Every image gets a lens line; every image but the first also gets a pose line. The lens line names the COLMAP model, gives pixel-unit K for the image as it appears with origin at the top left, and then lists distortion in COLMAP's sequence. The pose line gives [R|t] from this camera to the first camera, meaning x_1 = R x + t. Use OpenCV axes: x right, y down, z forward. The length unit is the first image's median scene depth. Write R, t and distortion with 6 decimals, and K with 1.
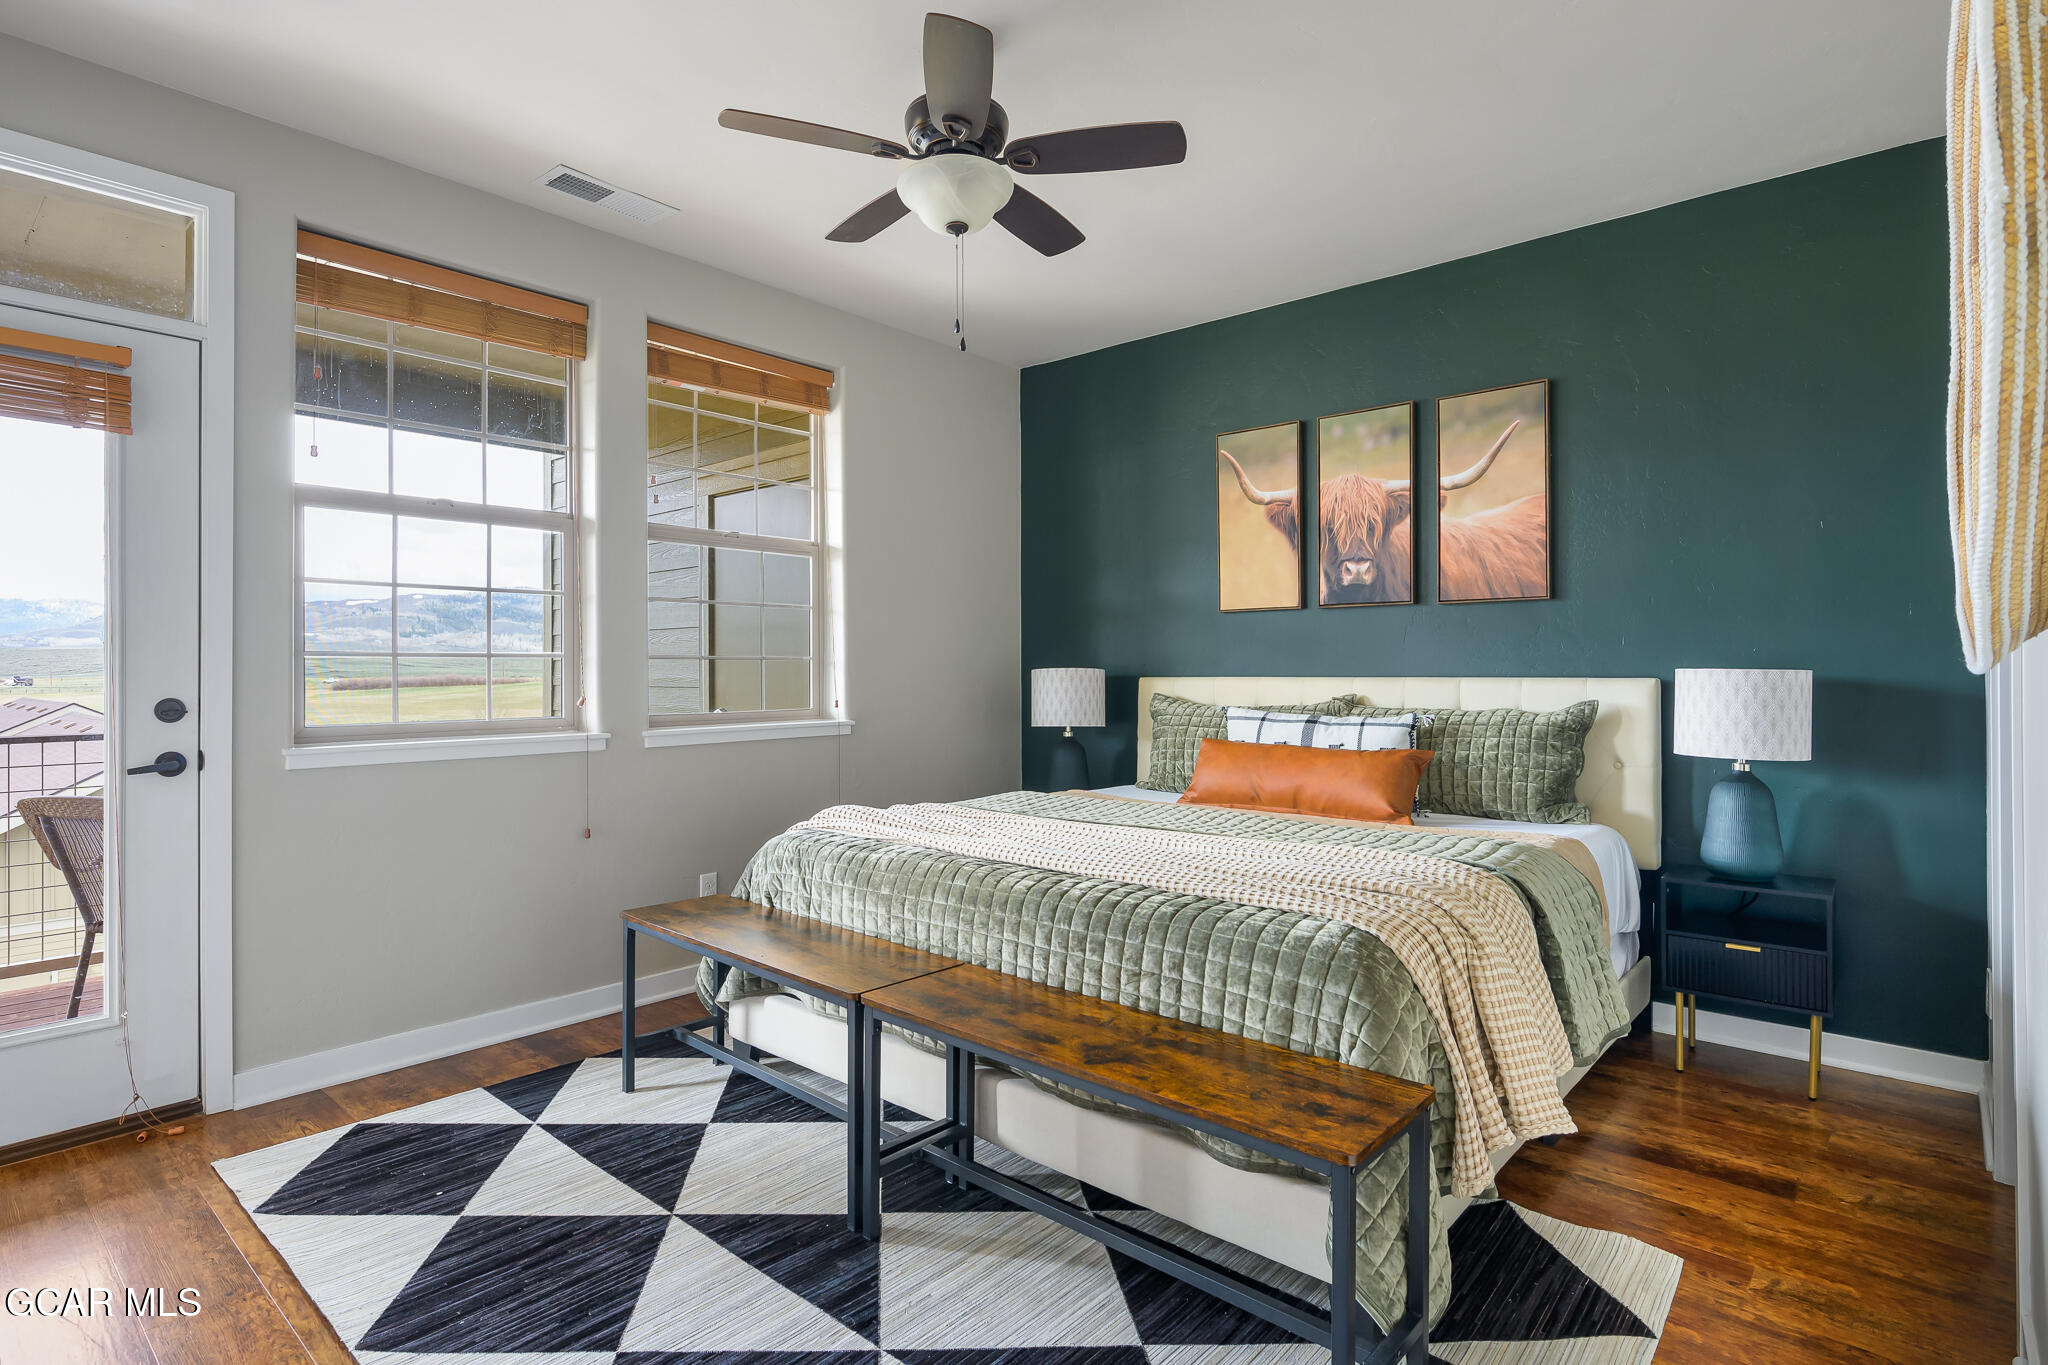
lens RADIAL K [[1037.6, 0, 1024.0], [0, 1037.6, 682.5], [0, 0, 1]] dist [0.000503, 0.000055]
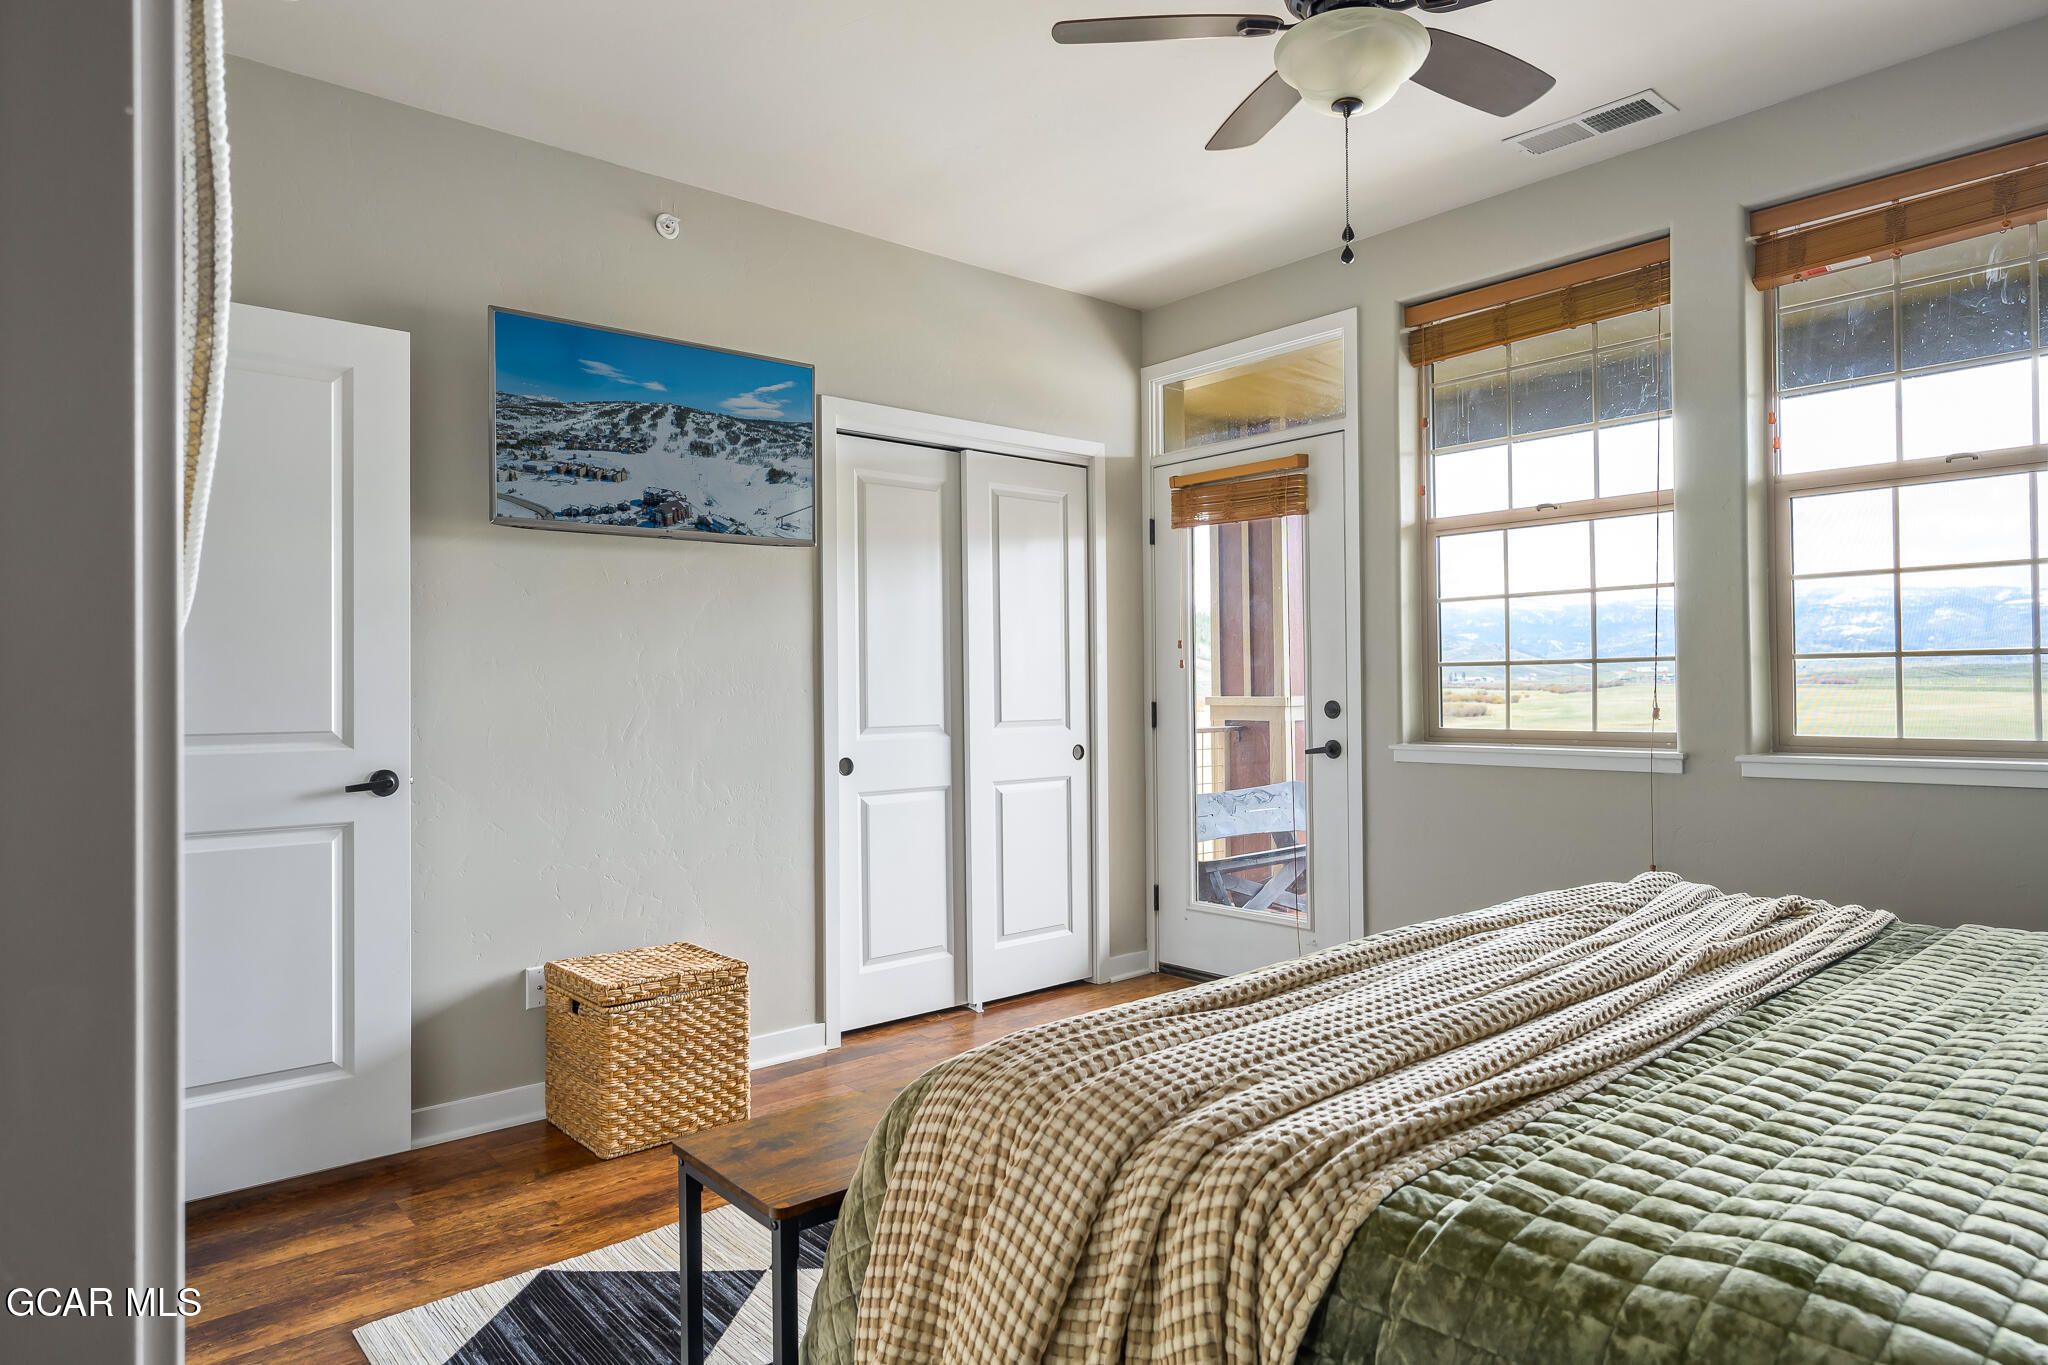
lens RADIAL K [[1209.6, 0, 1024.0], [0, 1209.6, 682.5], [0, 0, 1]] dist [-0.000403, -0.000523]
pose [[-0.136133, -0.002040, -0.990688, 0.638668], [-0.002921, 0.999994, -0.001658, -0.003721], [0.990686, 0.002668, -0.136138, 0.653112]]
